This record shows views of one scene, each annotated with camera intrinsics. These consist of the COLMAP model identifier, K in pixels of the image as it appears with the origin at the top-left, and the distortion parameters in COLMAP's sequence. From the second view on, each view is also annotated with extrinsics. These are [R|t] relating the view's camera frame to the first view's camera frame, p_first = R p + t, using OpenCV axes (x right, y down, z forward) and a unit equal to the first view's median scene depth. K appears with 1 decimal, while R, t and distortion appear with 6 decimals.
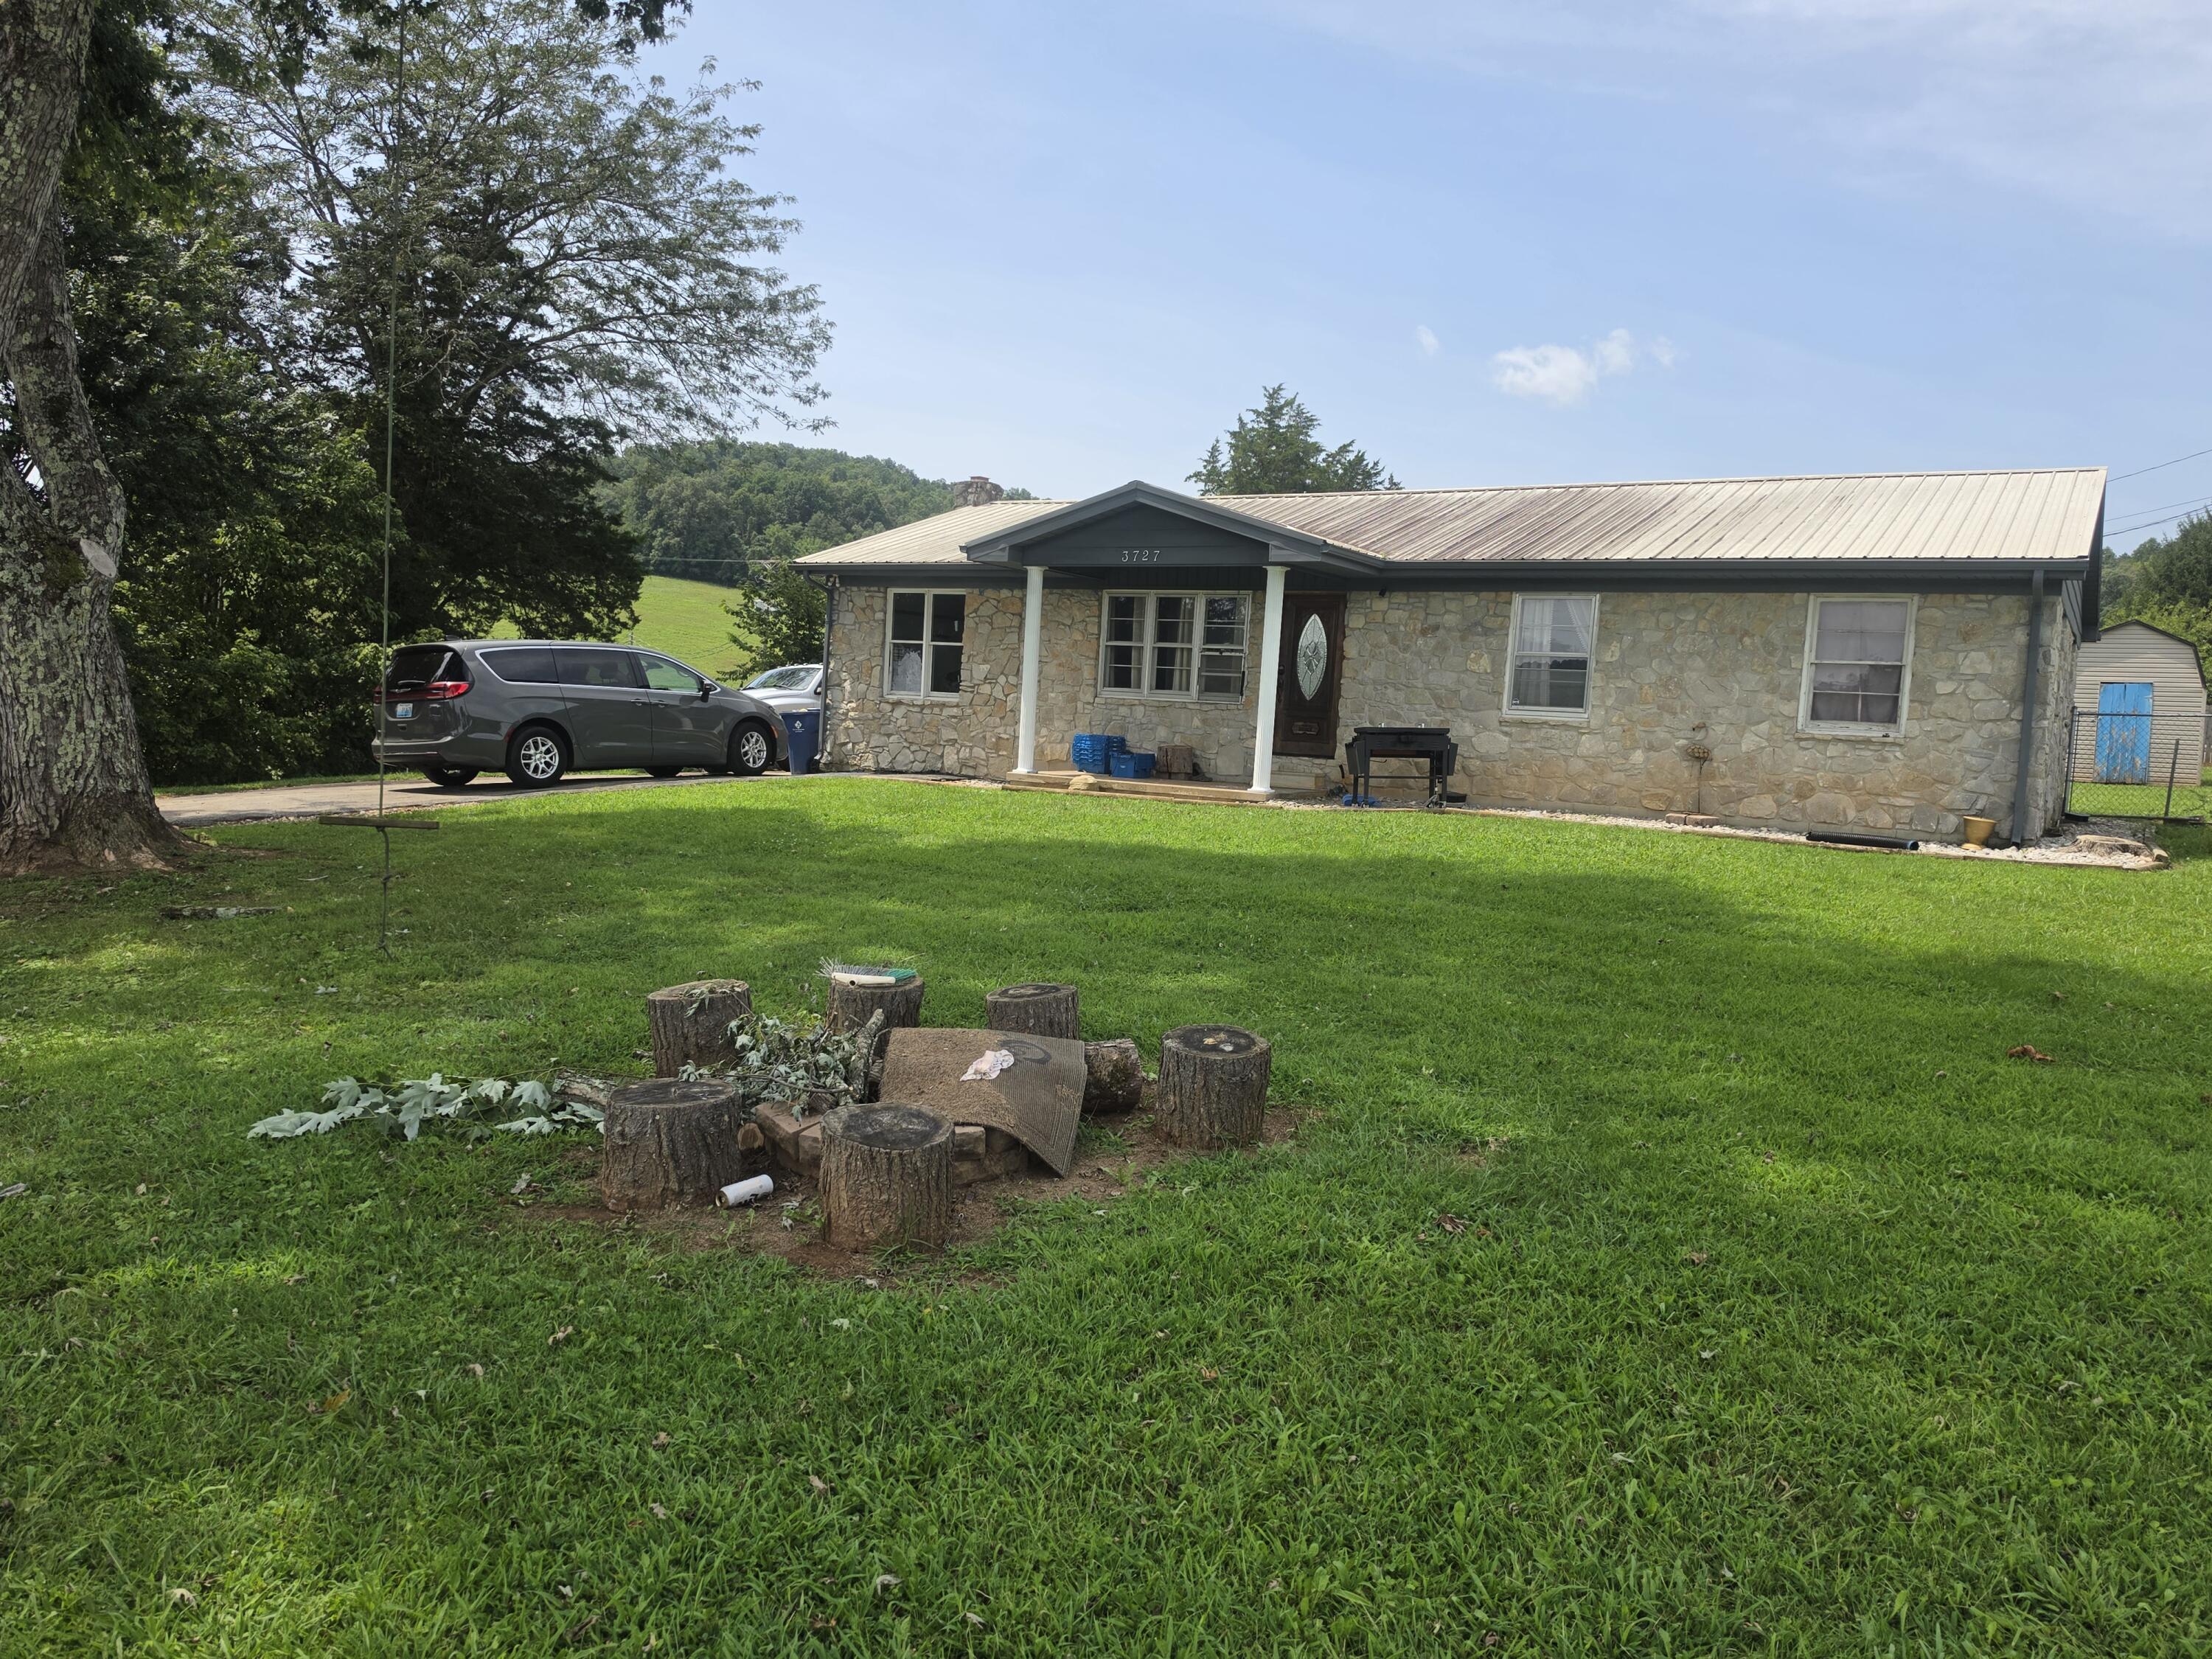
lens RADIAL K [[1523.9, 0, 1100.9], [0, 1523.9, 848.4], [0, 0, 1]] dist [0.048659, -0.056472]
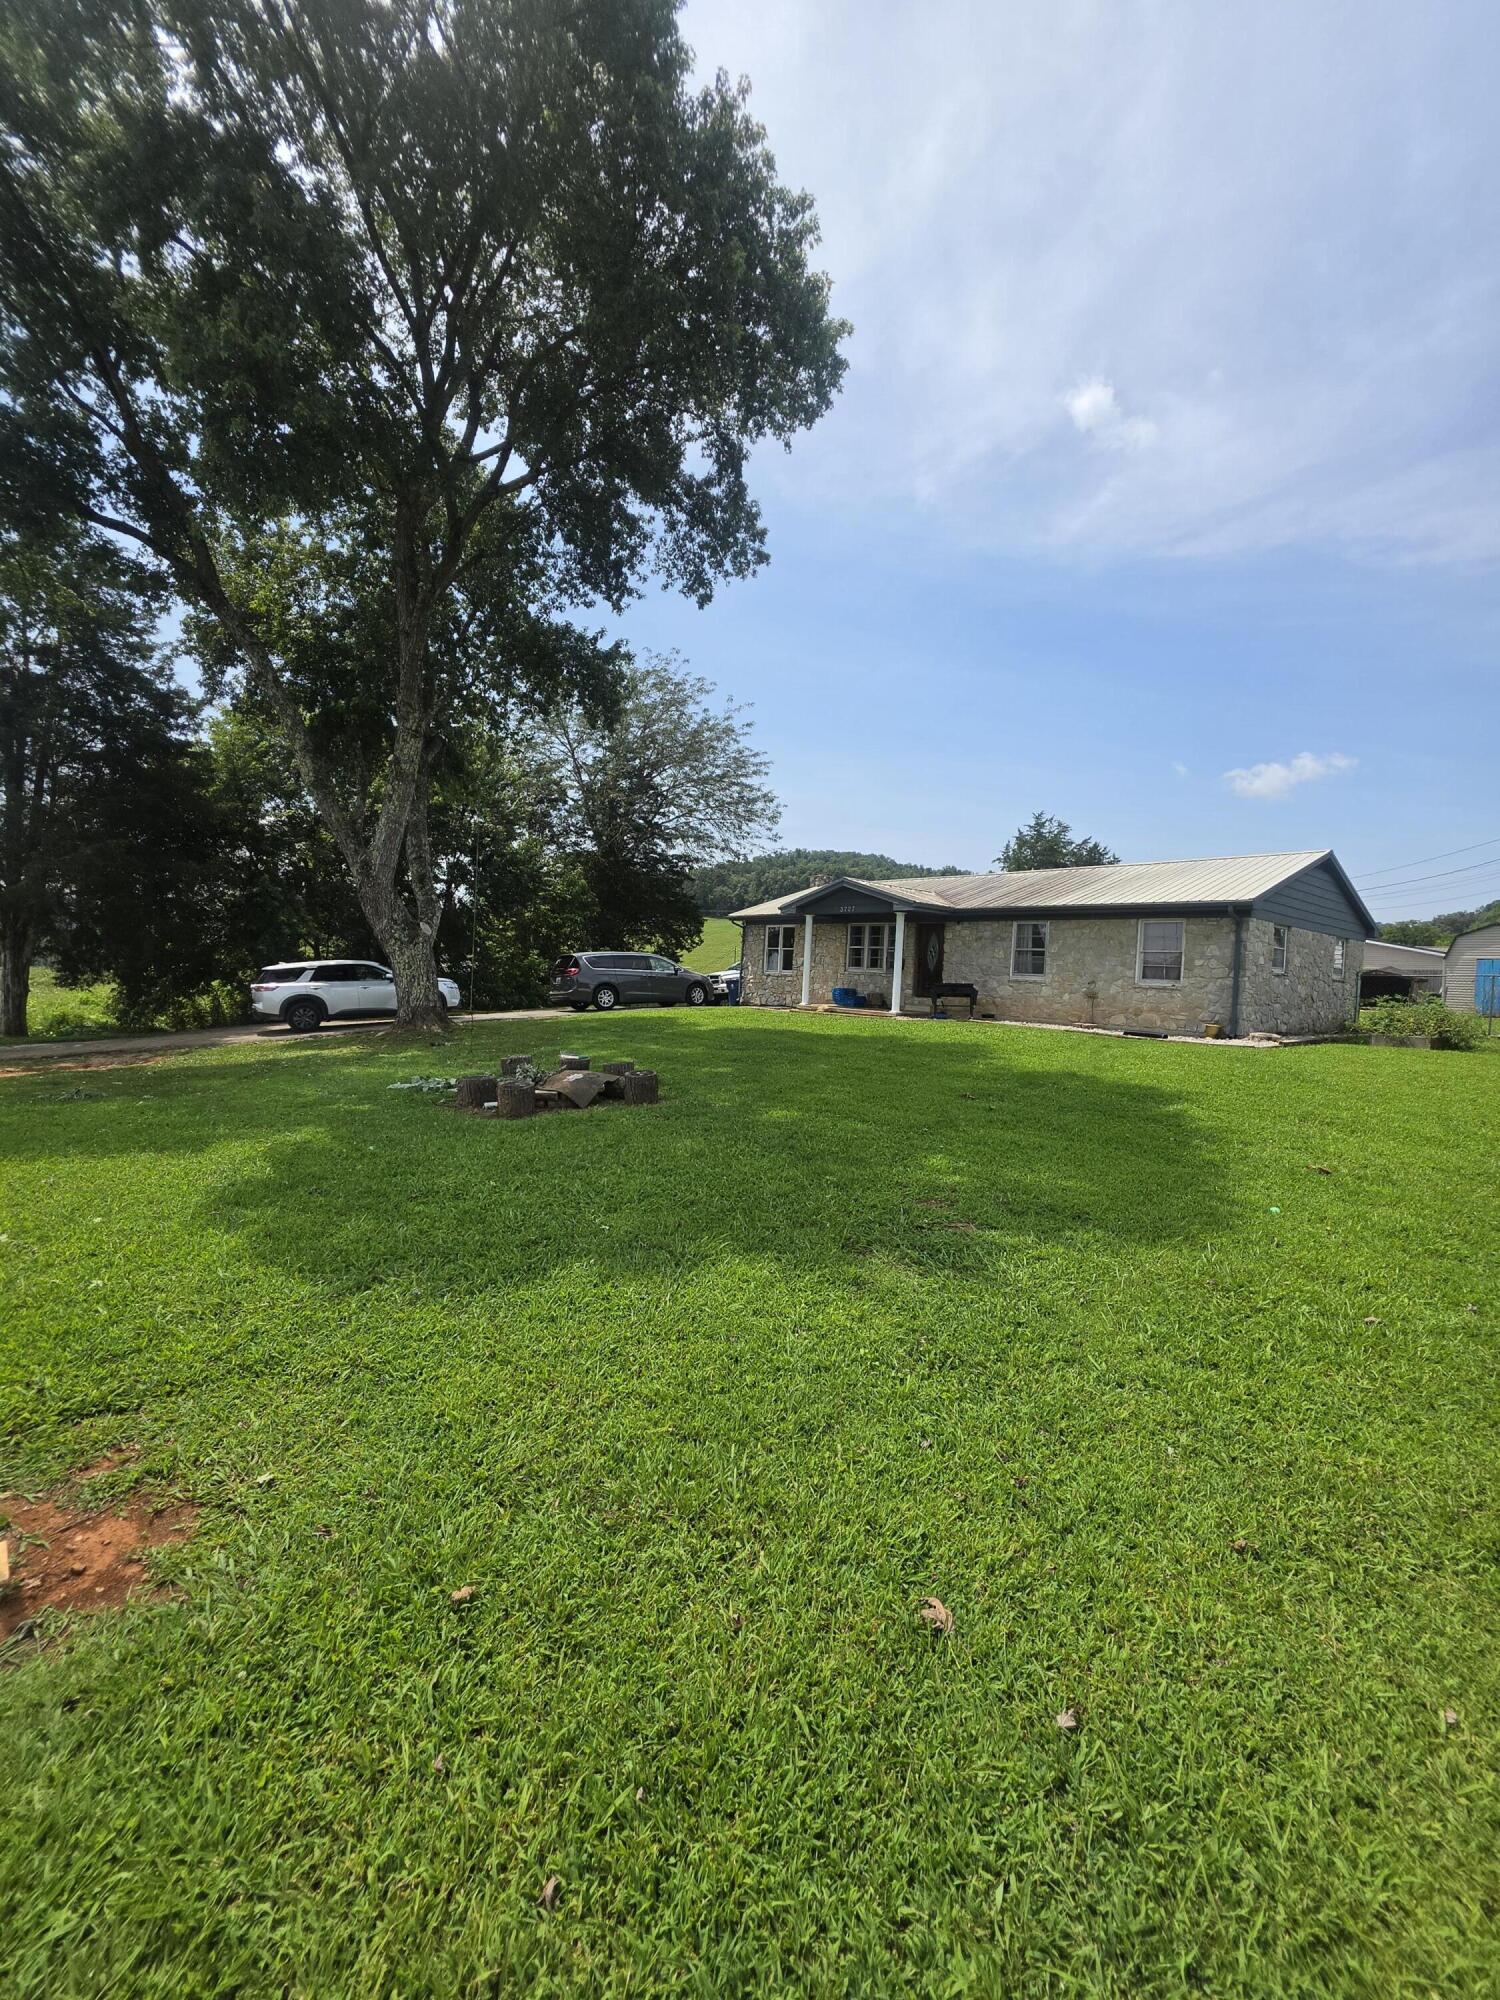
lens RADIAL K [[808.0, 0, 751.1], [0, 808.0, 1000.9], [0, 0, 1]] dist [-0.000659, -0.000140]
pose [[0.949320, -0.000874, -0.314310, 0.251230], [-0.019530, 0.997900, -0.061762, 0.020860], [0.313704, 0.064771, 0.947309, -0.172824]]
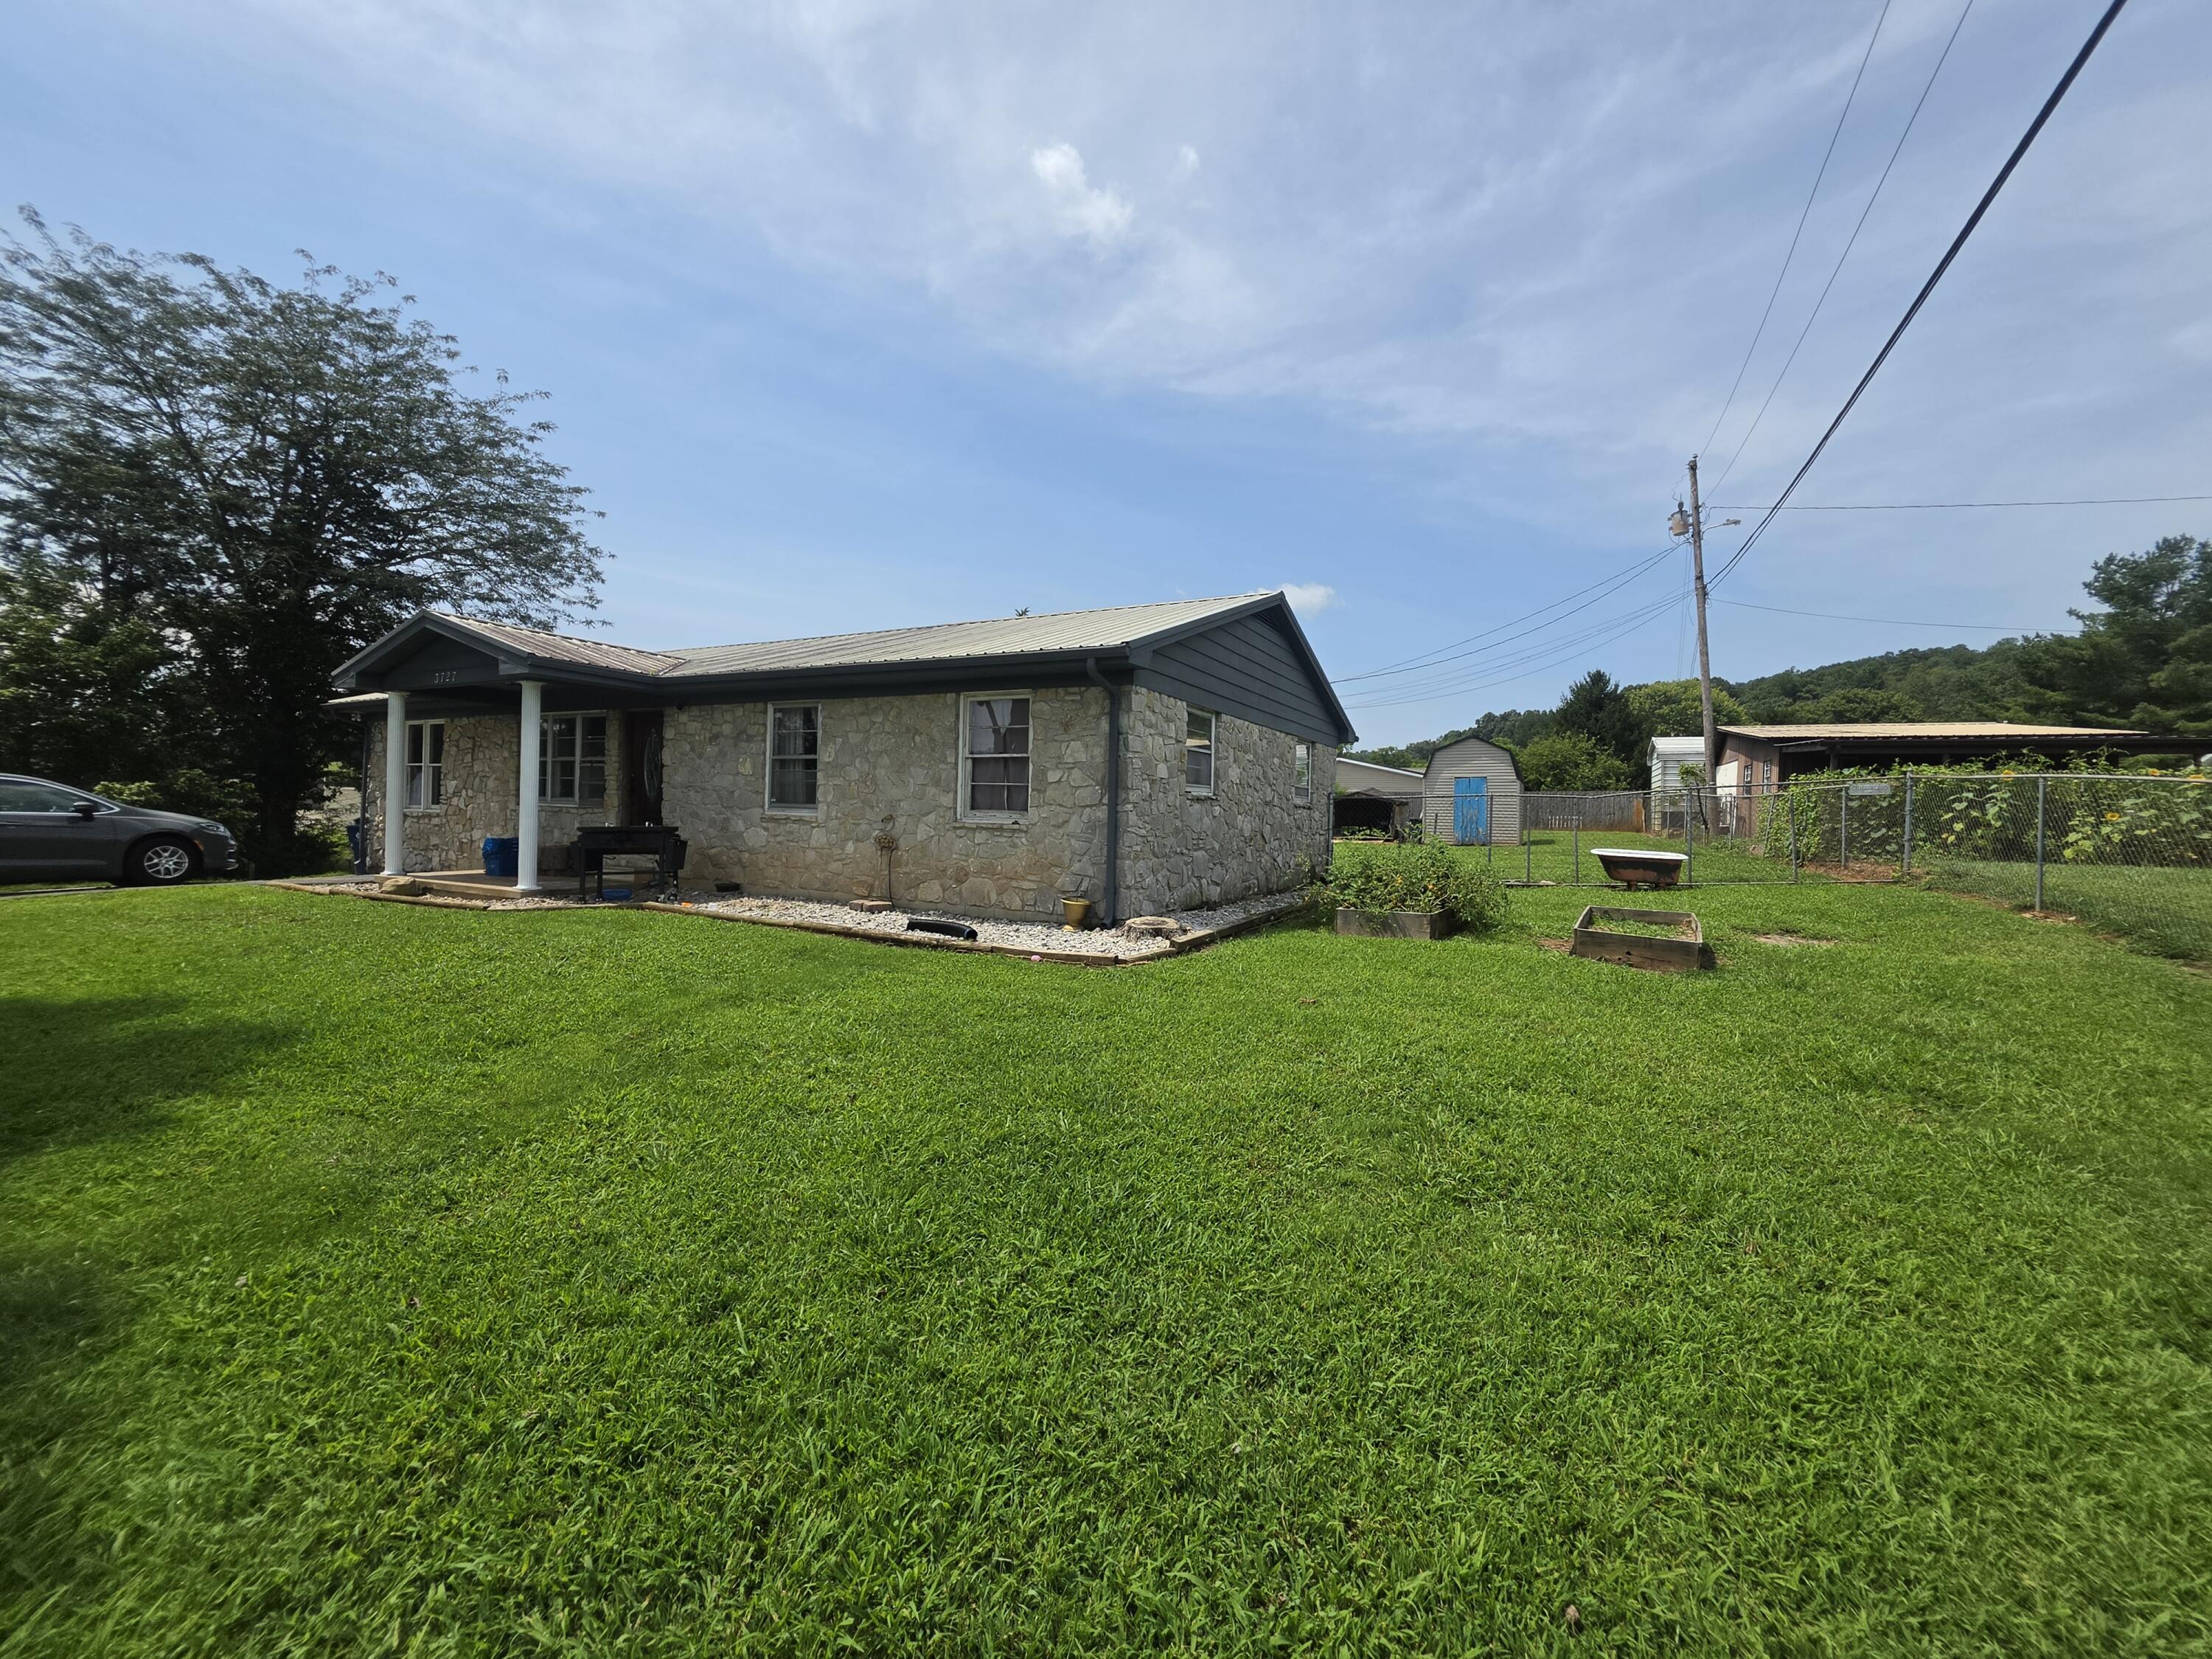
lens RADIAL K [[893.7, 0, 1108.3], [0, 893.7, 815.7], [0, 0, 1]] dist [-0.000659, -0.000140]
pose [[0.997812, -0.029303, 0.059260, 0.433965], [0.034161, 0.995989, -0.082701, -0.020163], [-0.056599, 0.084545, 0.994811, 0.309036]]
